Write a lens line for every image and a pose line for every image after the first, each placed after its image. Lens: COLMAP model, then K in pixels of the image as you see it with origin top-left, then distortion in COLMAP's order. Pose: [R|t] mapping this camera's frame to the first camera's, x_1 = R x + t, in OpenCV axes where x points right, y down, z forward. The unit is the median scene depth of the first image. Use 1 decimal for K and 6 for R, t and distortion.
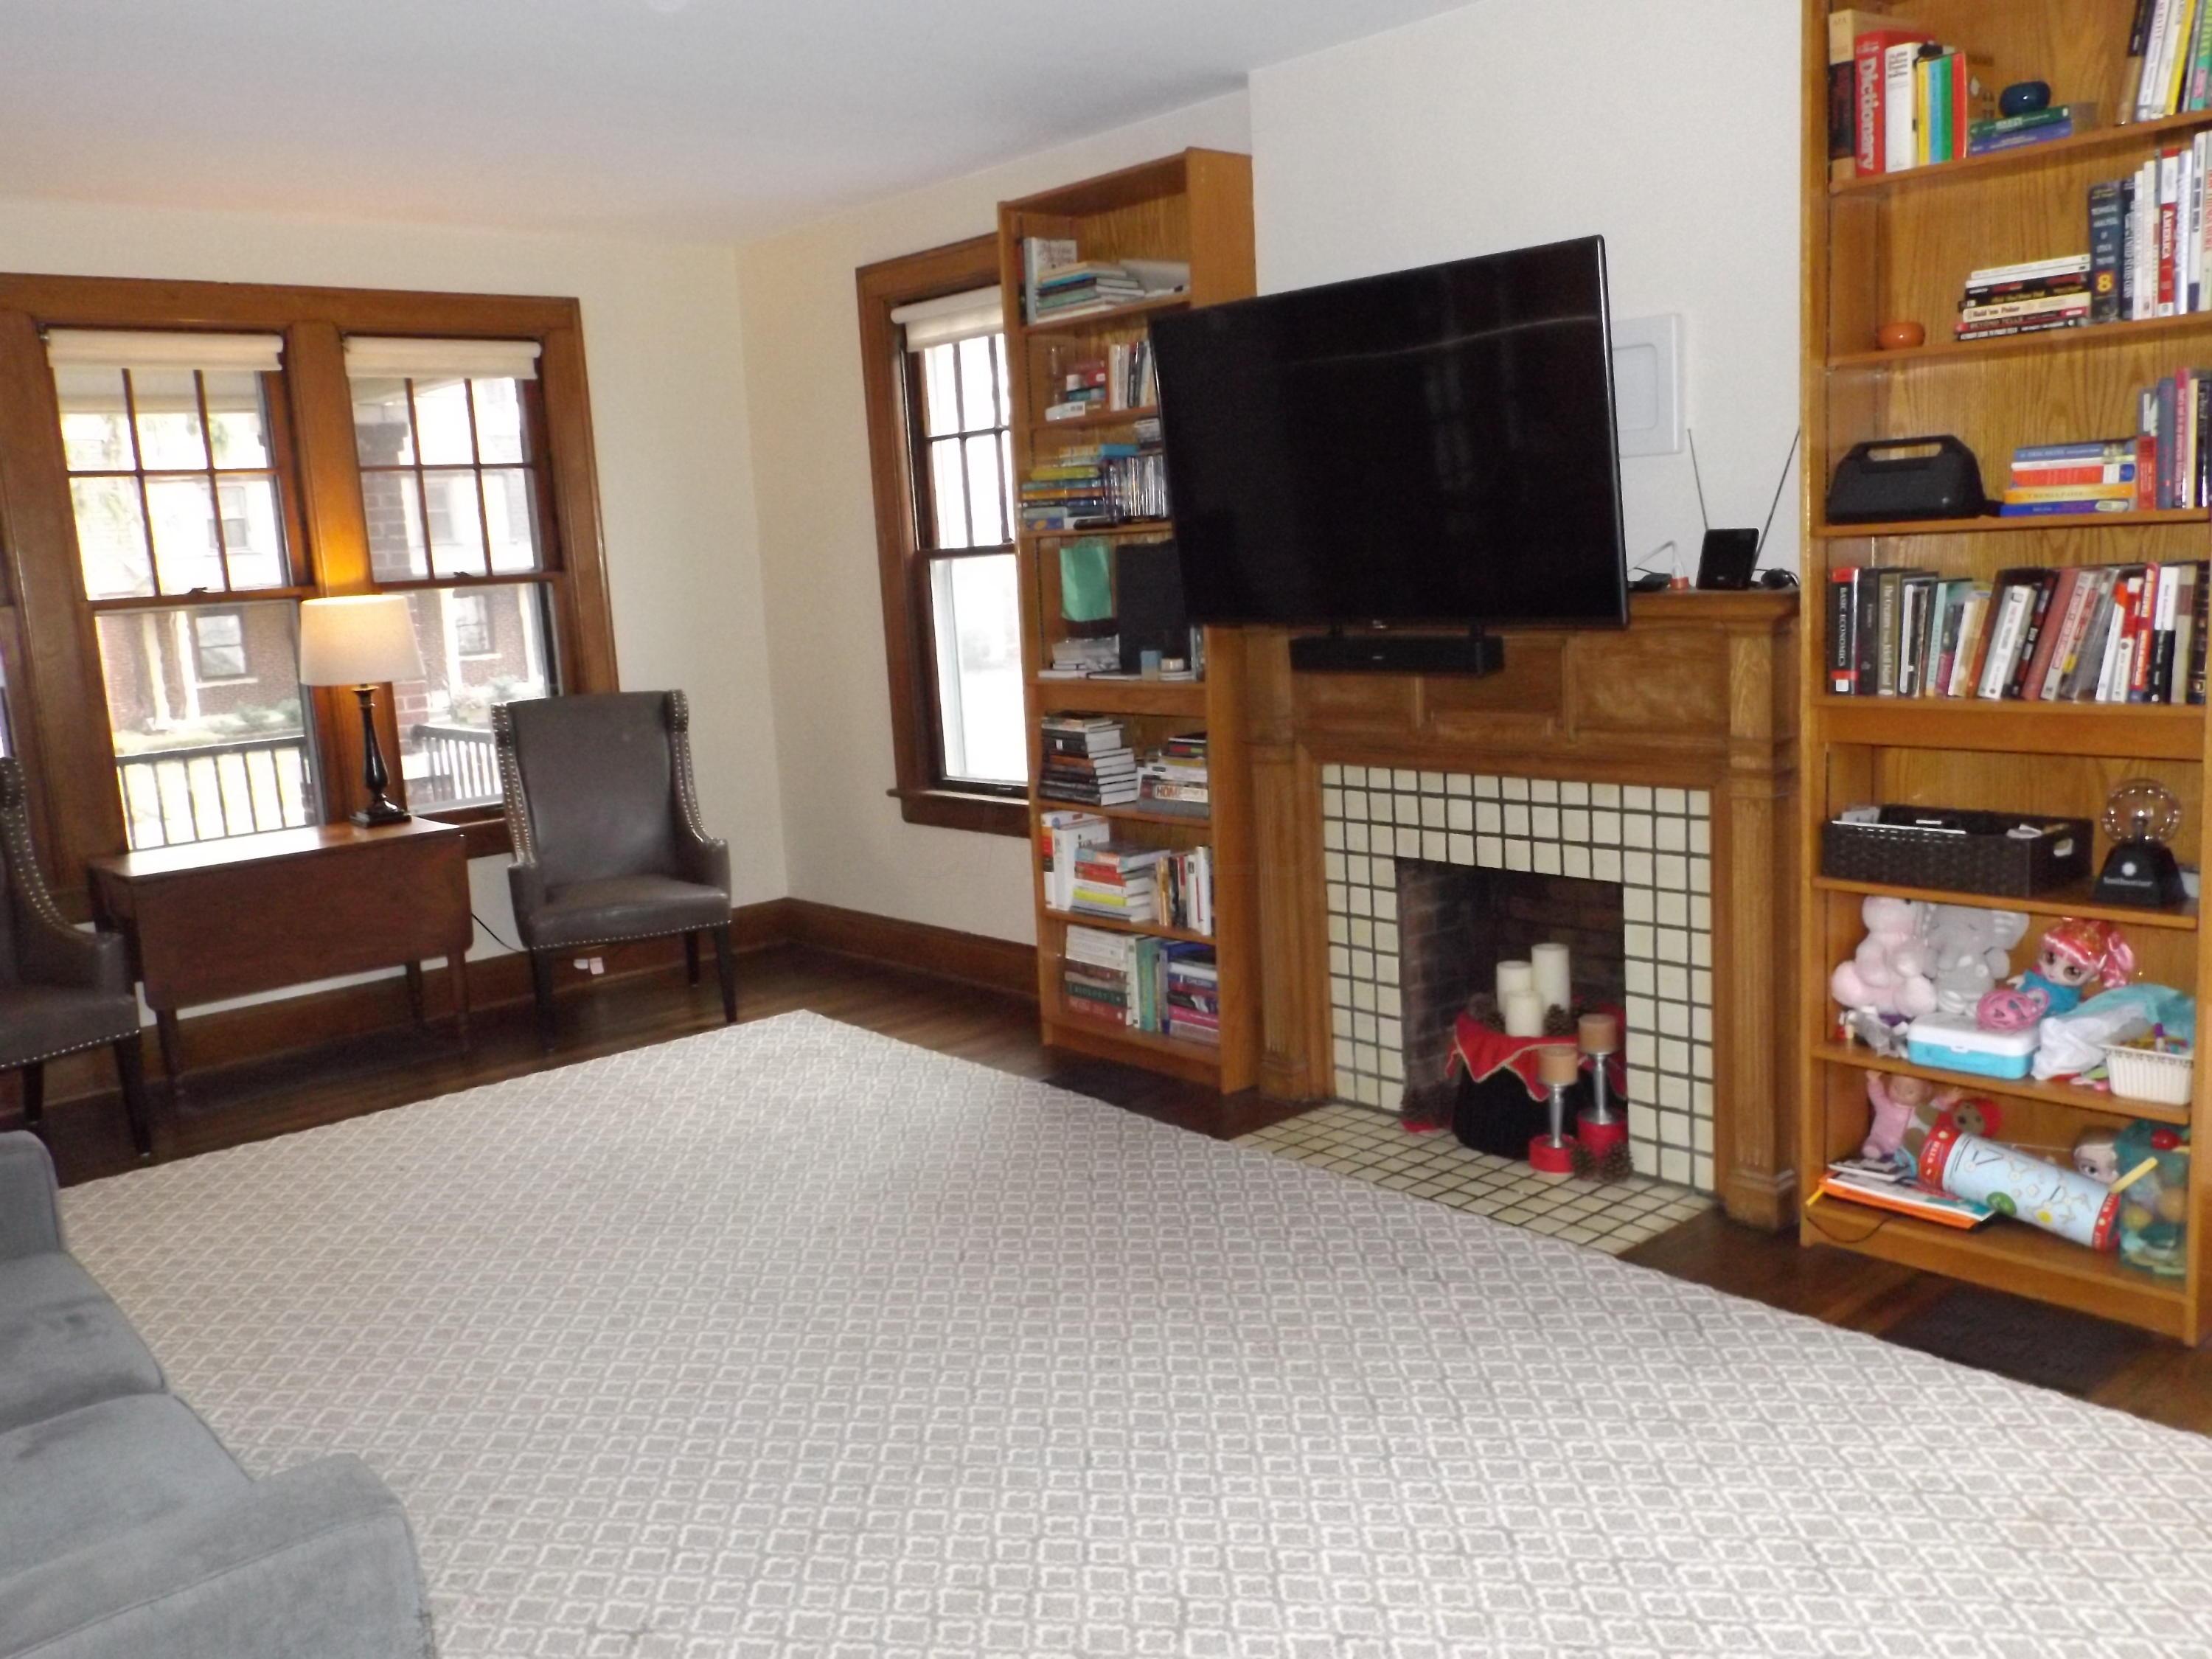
lens RADIAL K [[1840.9, 0, 1096.6], [0, 1840.9, 828.5], [0, 0, 1]] dist [-0.005426, -0.011789]
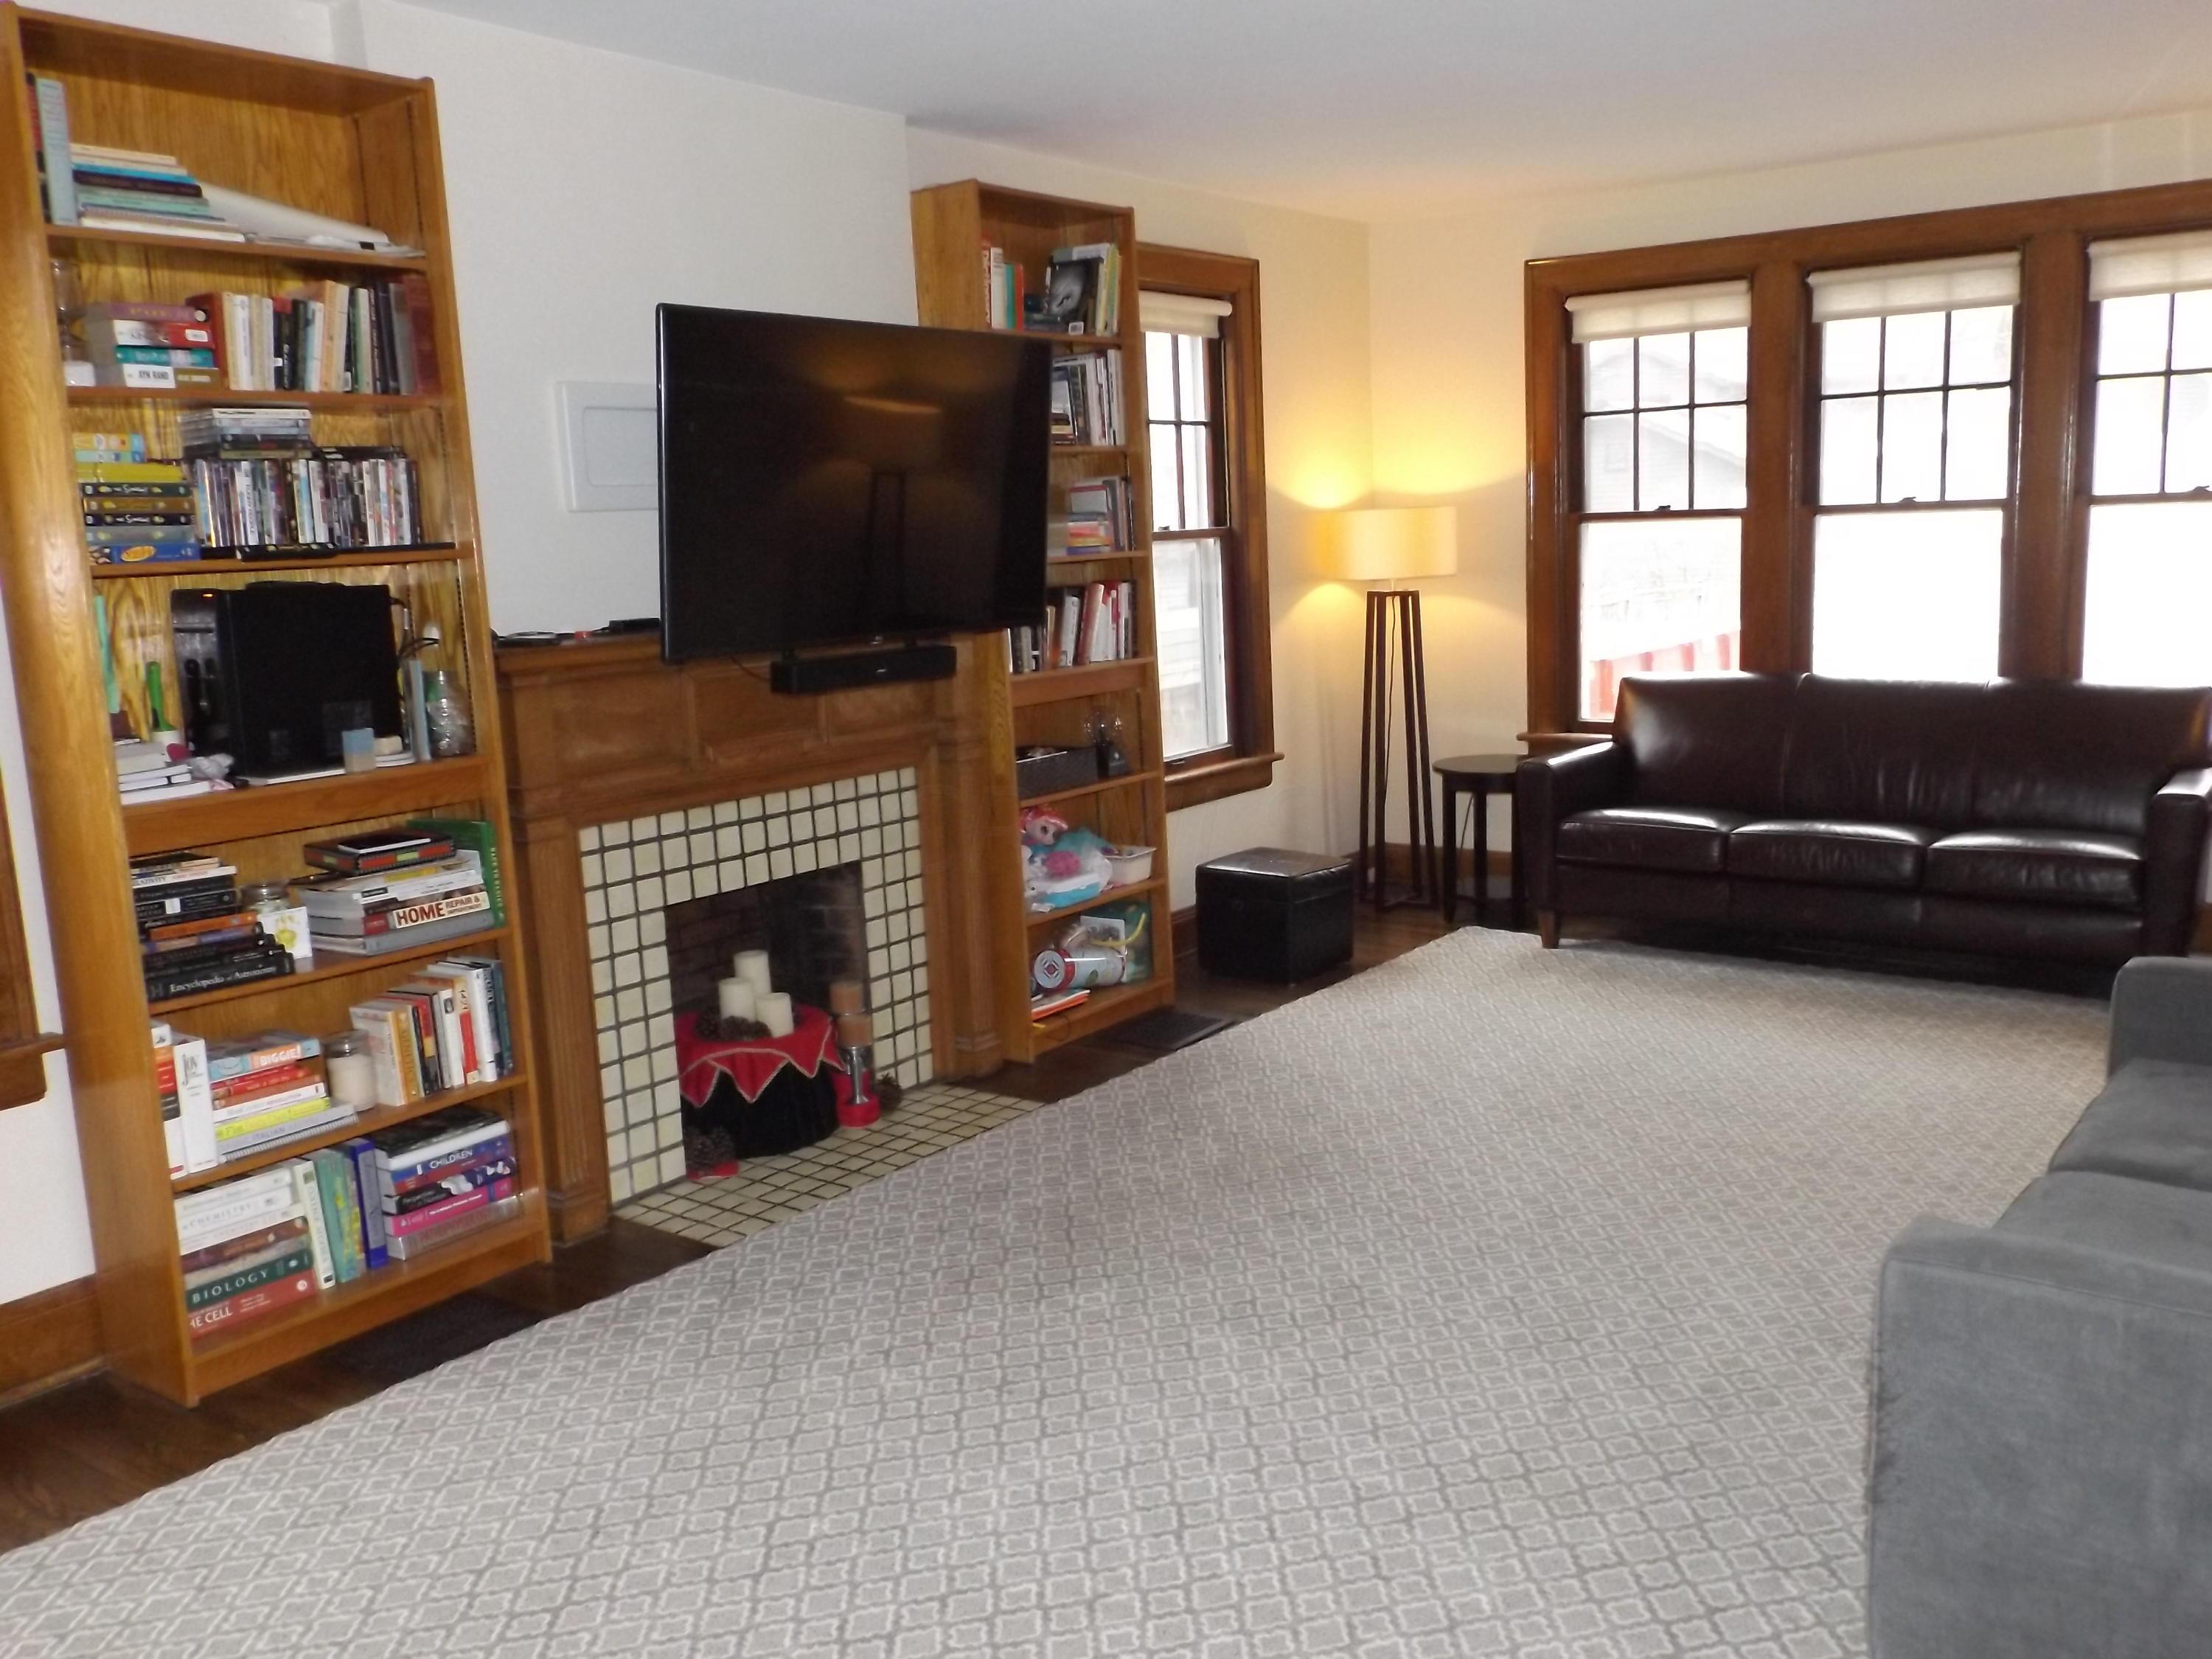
lens RADIAL K [[1840.9, 0, 1096.6], [0, 1840.9, 828.5], [0, 0, 1]] dist [-0.005426, -0.011789]
pose [[-0.213242, -0.084988, 0.973296, -0.829526], [0.210965, 0.968702, 0.130807, -0.103923], [-0.953950, 0.233225, -0.188639, 0.979119]]
